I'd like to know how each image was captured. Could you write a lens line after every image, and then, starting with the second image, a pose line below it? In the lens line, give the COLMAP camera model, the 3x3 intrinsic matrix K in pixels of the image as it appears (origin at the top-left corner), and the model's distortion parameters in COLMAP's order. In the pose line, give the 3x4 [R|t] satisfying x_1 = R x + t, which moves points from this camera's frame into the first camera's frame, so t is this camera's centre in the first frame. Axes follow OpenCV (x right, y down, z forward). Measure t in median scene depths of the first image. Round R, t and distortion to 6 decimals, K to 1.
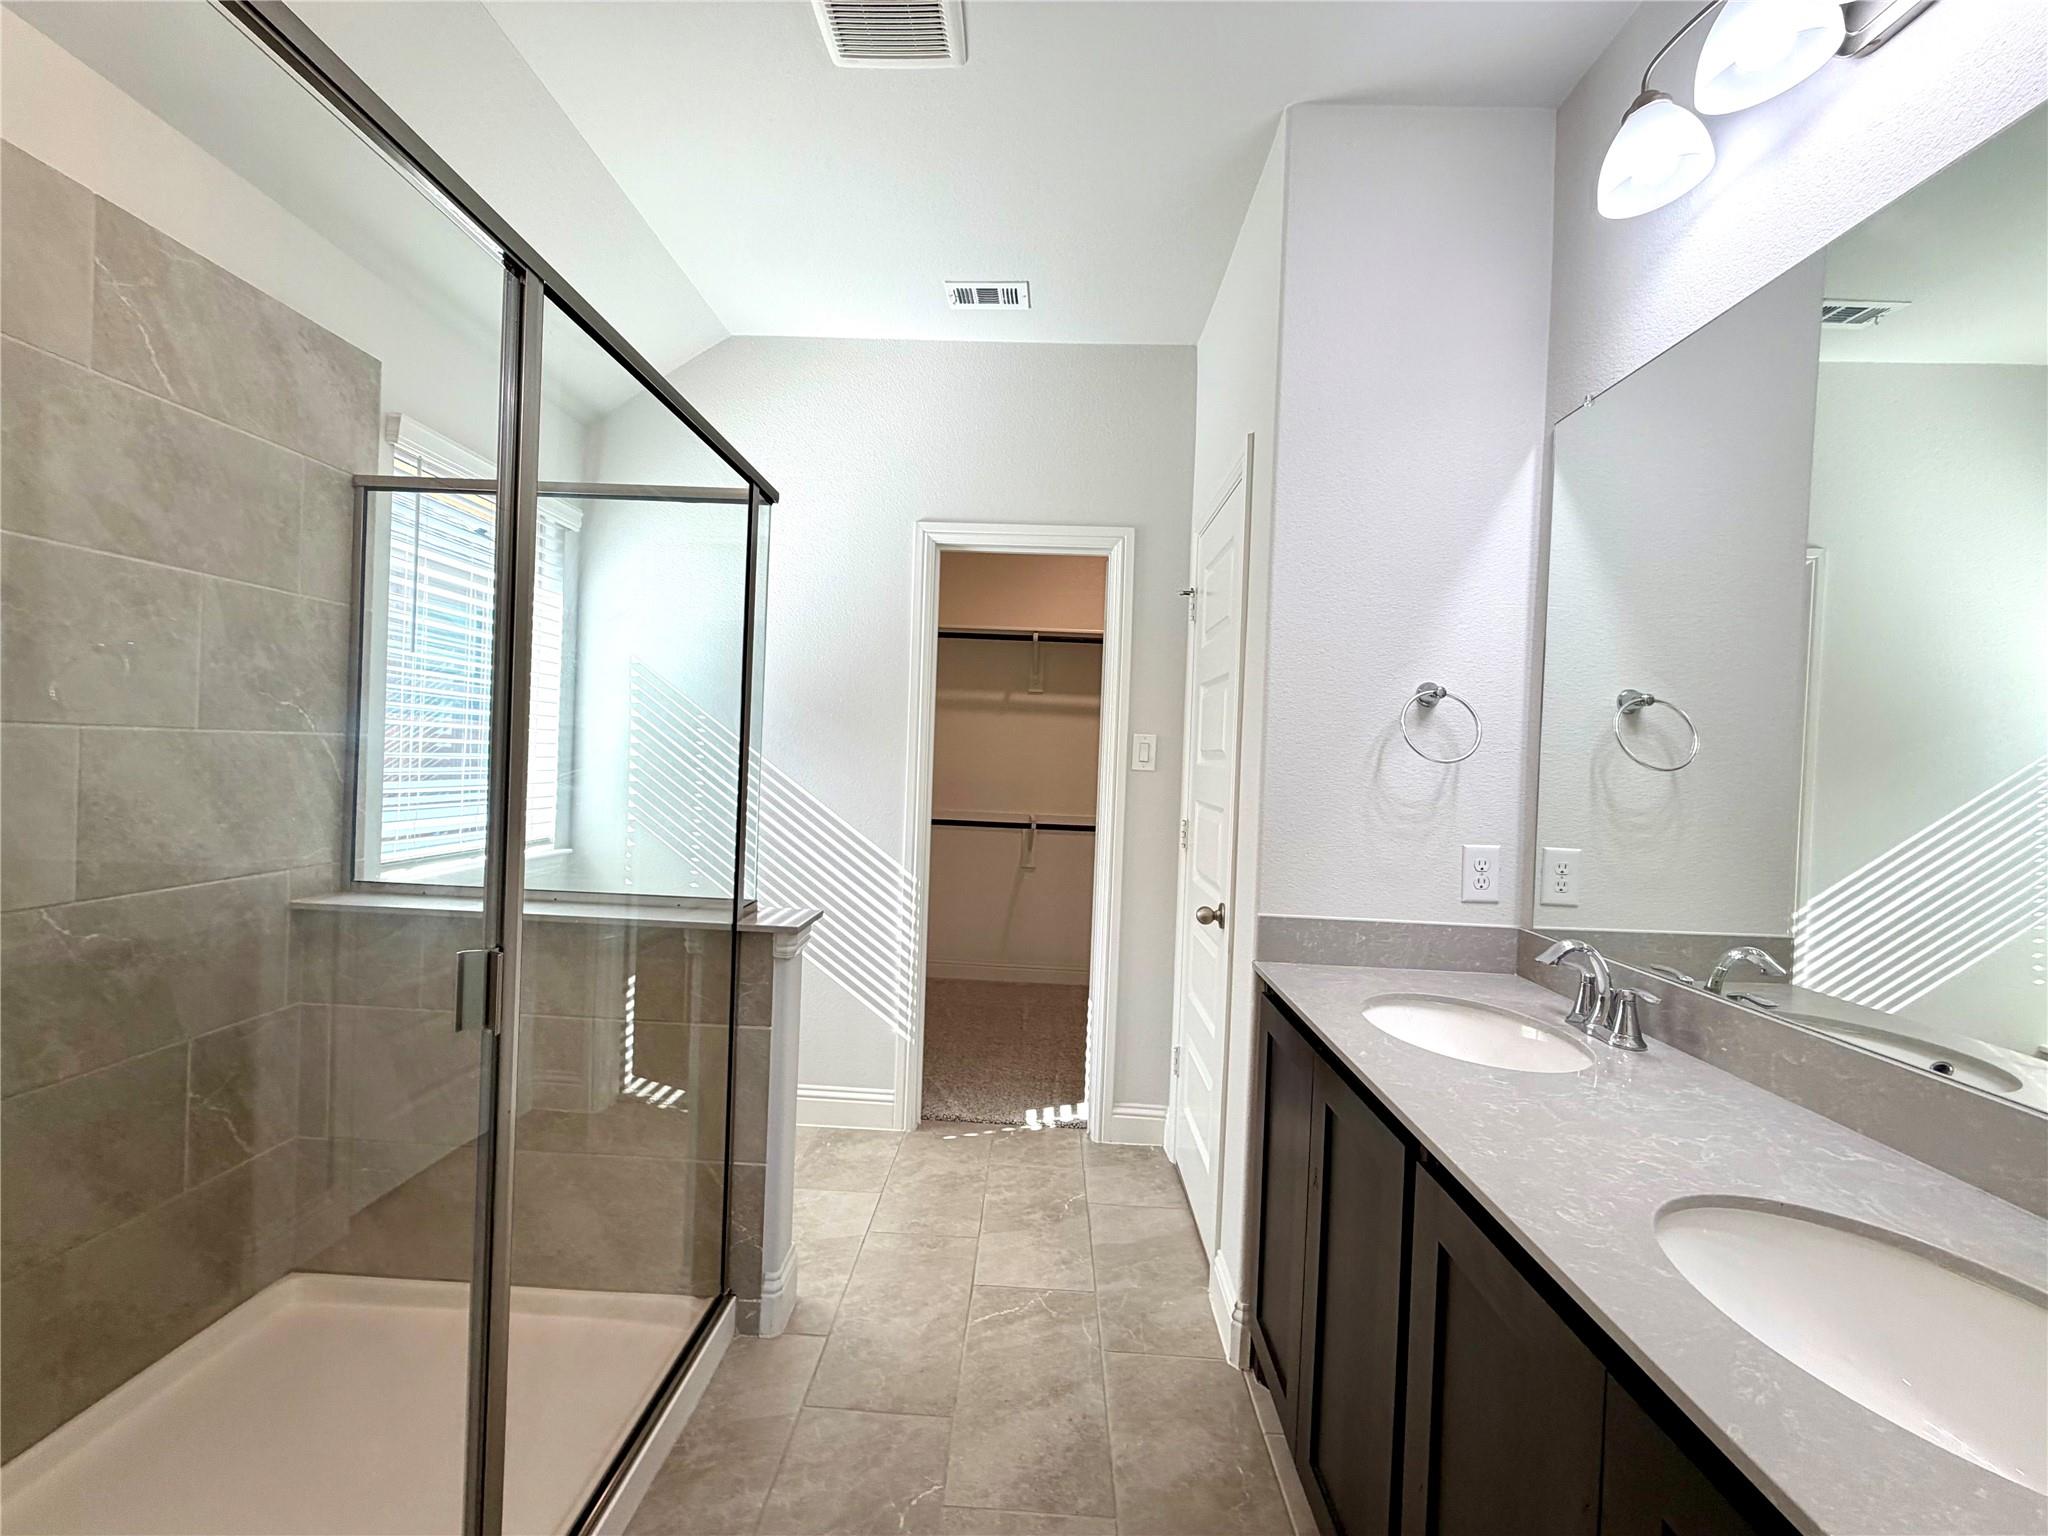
lens RADIAL K [[824.7, 0, 1024.0], [0, 824.7, 773.8], [0, 0, 1]] dist [-0.001175, 0.000627]
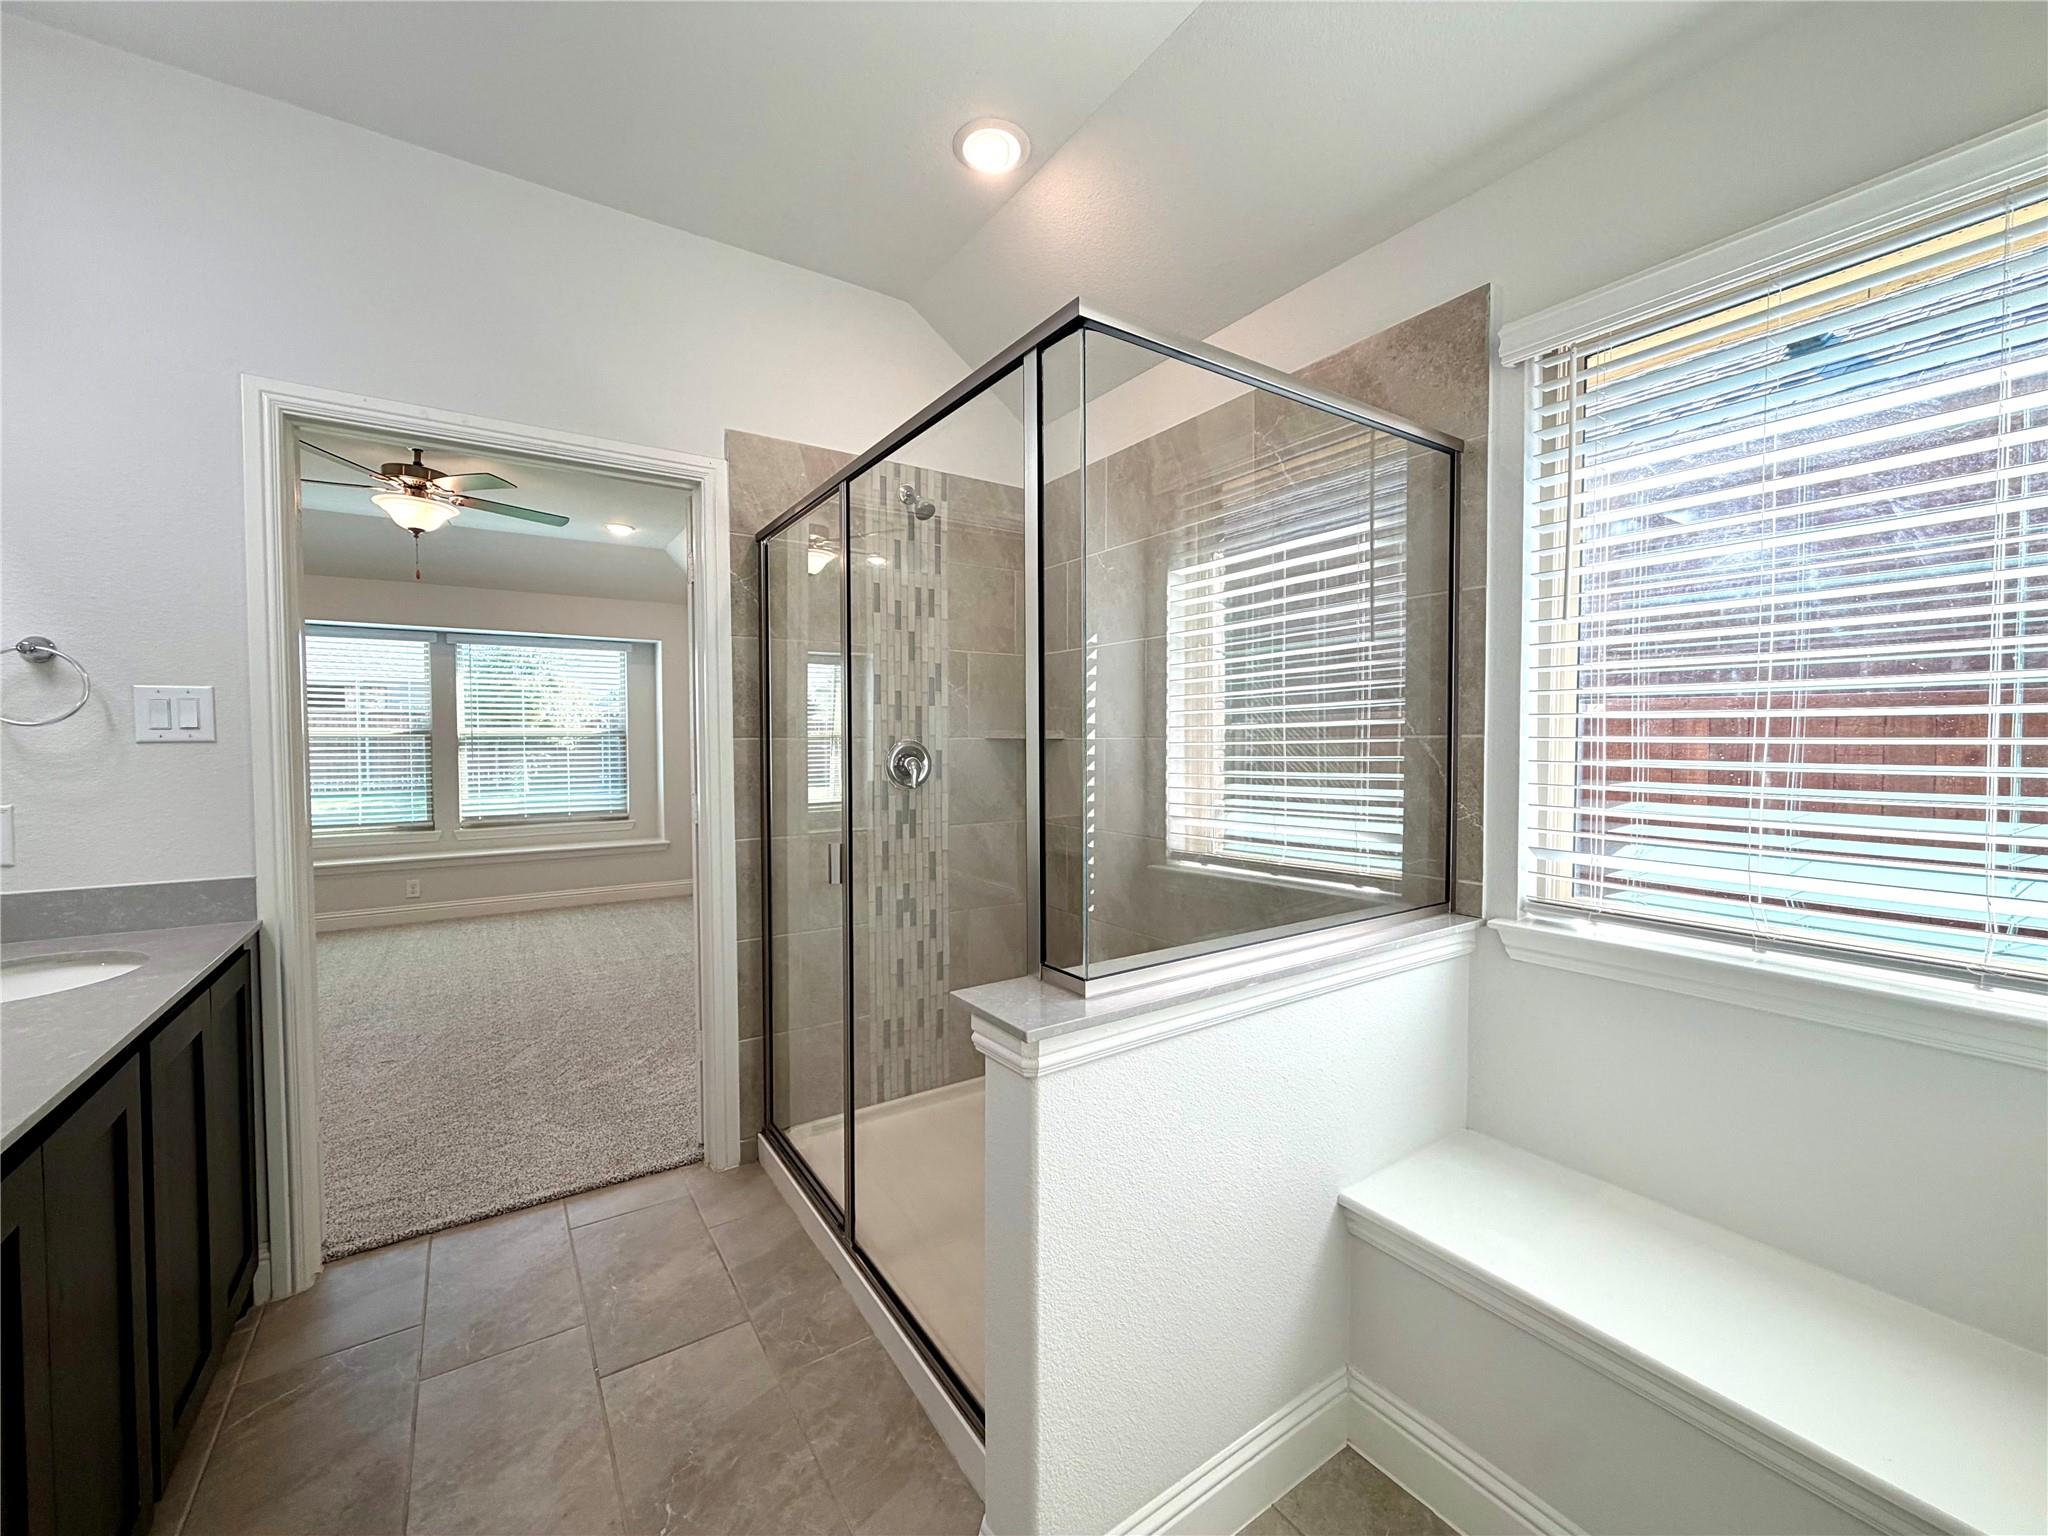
lens RADIAL K [[824.7, 0, 1021.1], [0, 824.7, 768.5], [0, 0, 1]] dist [-0.001175, 0.000627]
pose [[-0.813929, -0.009734, -0.580883, 0.055575], [-0.032817, 0.999034, 0.029241, -0.020721], [0.580037, 0.042863, -0.813462, 1.160401]]
